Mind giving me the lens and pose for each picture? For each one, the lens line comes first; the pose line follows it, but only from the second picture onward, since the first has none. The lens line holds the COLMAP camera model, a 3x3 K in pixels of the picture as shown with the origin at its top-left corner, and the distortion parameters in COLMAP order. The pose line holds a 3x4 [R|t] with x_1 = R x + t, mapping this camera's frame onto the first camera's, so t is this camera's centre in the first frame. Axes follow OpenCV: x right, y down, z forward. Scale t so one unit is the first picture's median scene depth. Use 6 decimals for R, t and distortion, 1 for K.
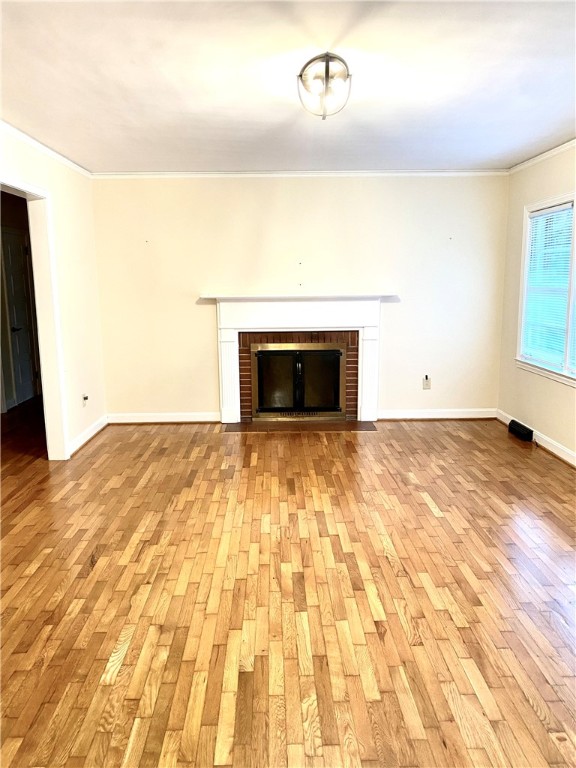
lens RADIAL K [[592.3, 0, 287.7], [0, 592.3, 379.0], [0, 0, 1]] dist [0.036083, -0.011603]
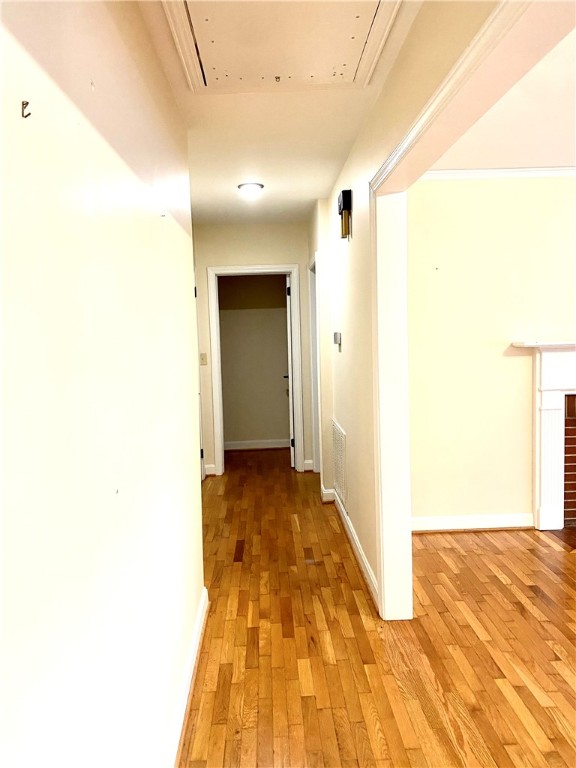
lens RADIAL K [[592.3, 0, 287.7], [0, 592.3, 379.0], [0, 0, 1]] dist [0.036083, -0.011603]
pose [[0.999749, -0.021000, 0.007829, -0.411876], [0.021638, 0.995430, -0.093012, -0.041024], [-0.005840, 0.093158, 0.995634, 0.322197]]
